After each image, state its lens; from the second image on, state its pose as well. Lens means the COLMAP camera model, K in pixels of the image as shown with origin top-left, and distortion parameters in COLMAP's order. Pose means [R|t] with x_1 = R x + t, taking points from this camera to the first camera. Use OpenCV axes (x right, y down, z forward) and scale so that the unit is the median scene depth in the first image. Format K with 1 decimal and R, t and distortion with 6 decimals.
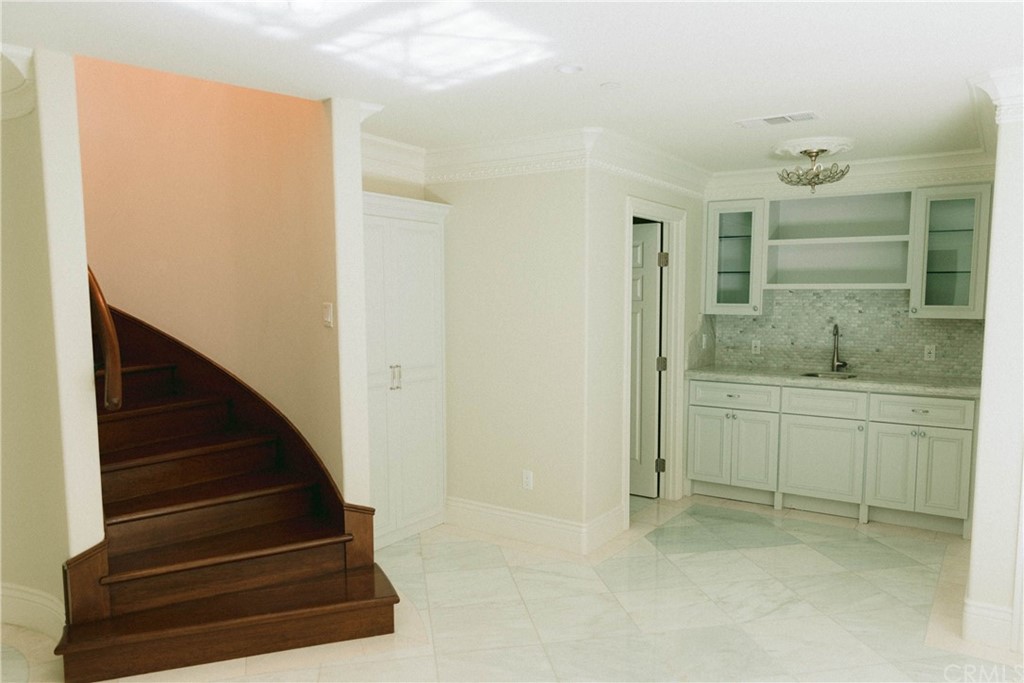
lens RADIAL K [[685.2, 0, 511.0], [0, 685.2, 342.3], [0, 0, 1]] dist [-0.004007, 0.002889]
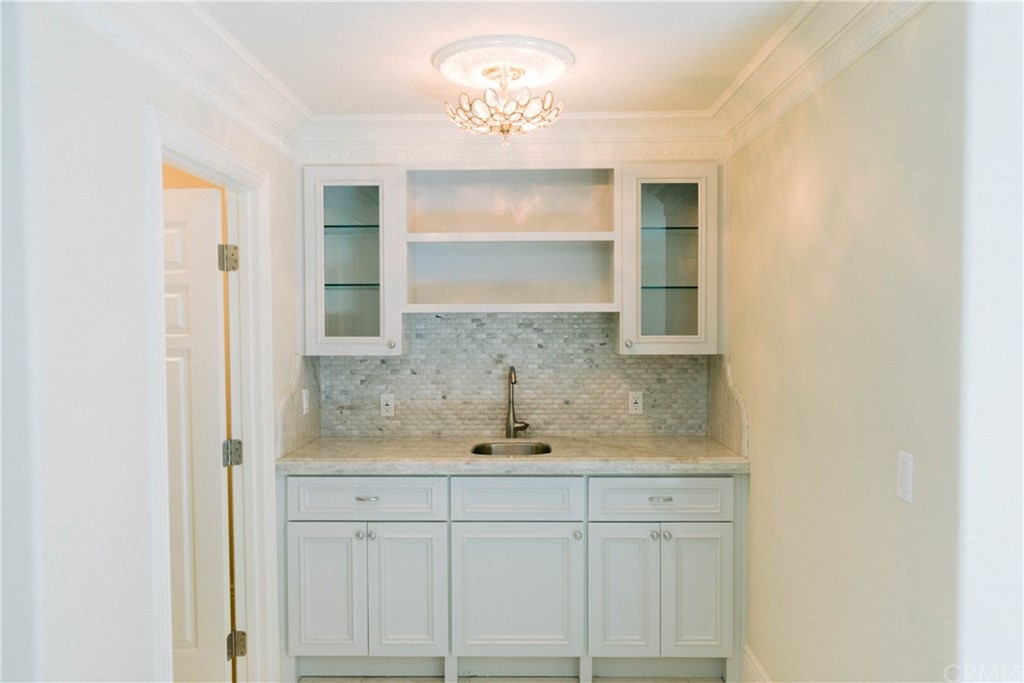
lens RADIAL K [[685.2, 0, 507.0], [0, 685.2, 337.1], [0, 0, 1]] dist [-0.004007, 0.002889]
pose [[0.807582, -0.019798, 0.589422, 0.084435], [0.047663, 0.998358, -0.031770, -0.032678], [-0.587826, 0.053751, 0.807200, 0.462653]]
